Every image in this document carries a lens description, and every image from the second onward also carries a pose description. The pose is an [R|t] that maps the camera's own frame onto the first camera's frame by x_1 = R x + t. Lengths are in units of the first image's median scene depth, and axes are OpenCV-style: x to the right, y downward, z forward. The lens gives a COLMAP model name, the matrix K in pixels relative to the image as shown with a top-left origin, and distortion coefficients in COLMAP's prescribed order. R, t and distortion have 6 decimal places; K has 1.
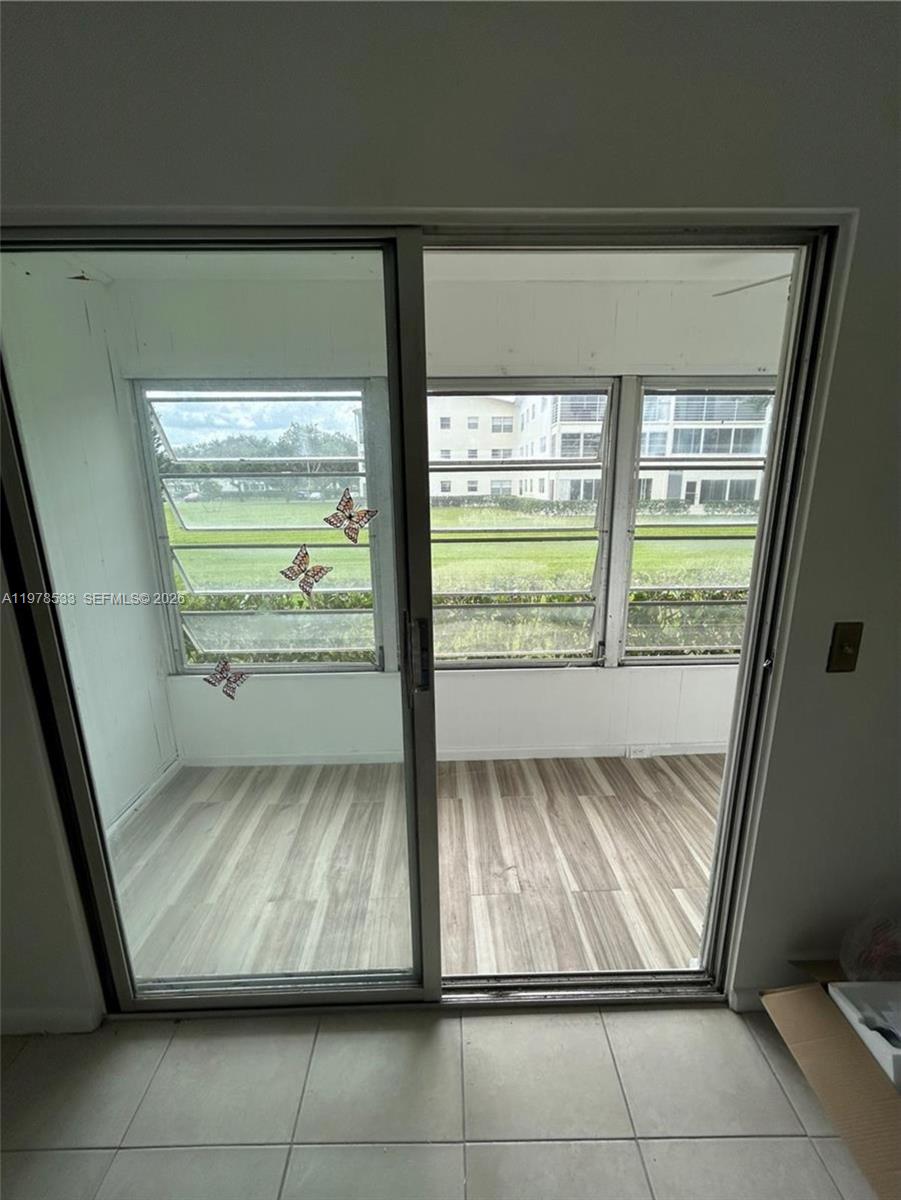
lens RADIAL K [[486.5, 0, 453.3], [0, 486.5, 601.1], [0, 0, 1]] dist [-0.002650, 0.000015]
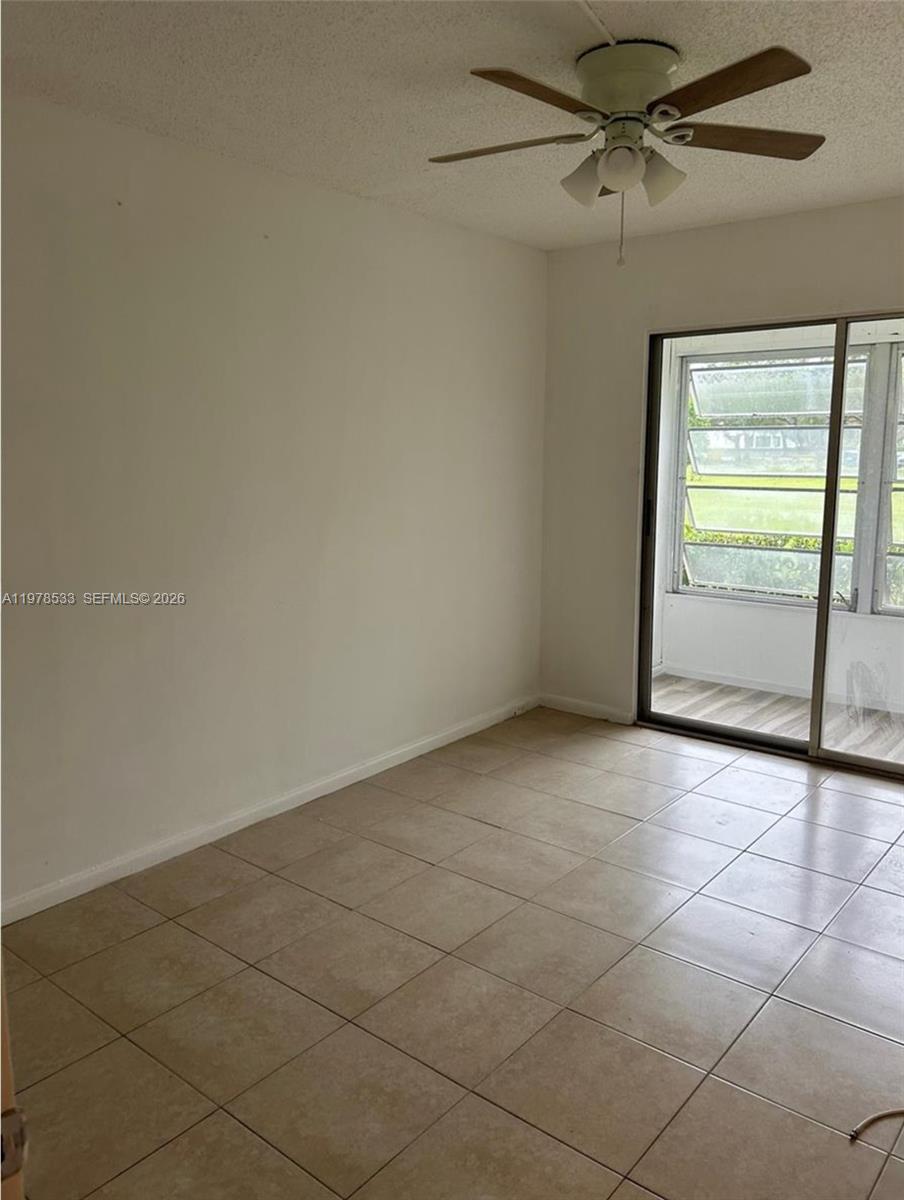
lens RADIAL K [[940.0, 0, 446.0], [0, 940.0, 591.3], [0, 0, 1]] dist [0.011815, -0.003982]
pose [[0.764109, 0.110601, -0.635535, 0.496767], [-0.156879, 0.987475, -0.016769, 0.289094], [0.625720, 0.112515, 0.771890, -1.192751]]
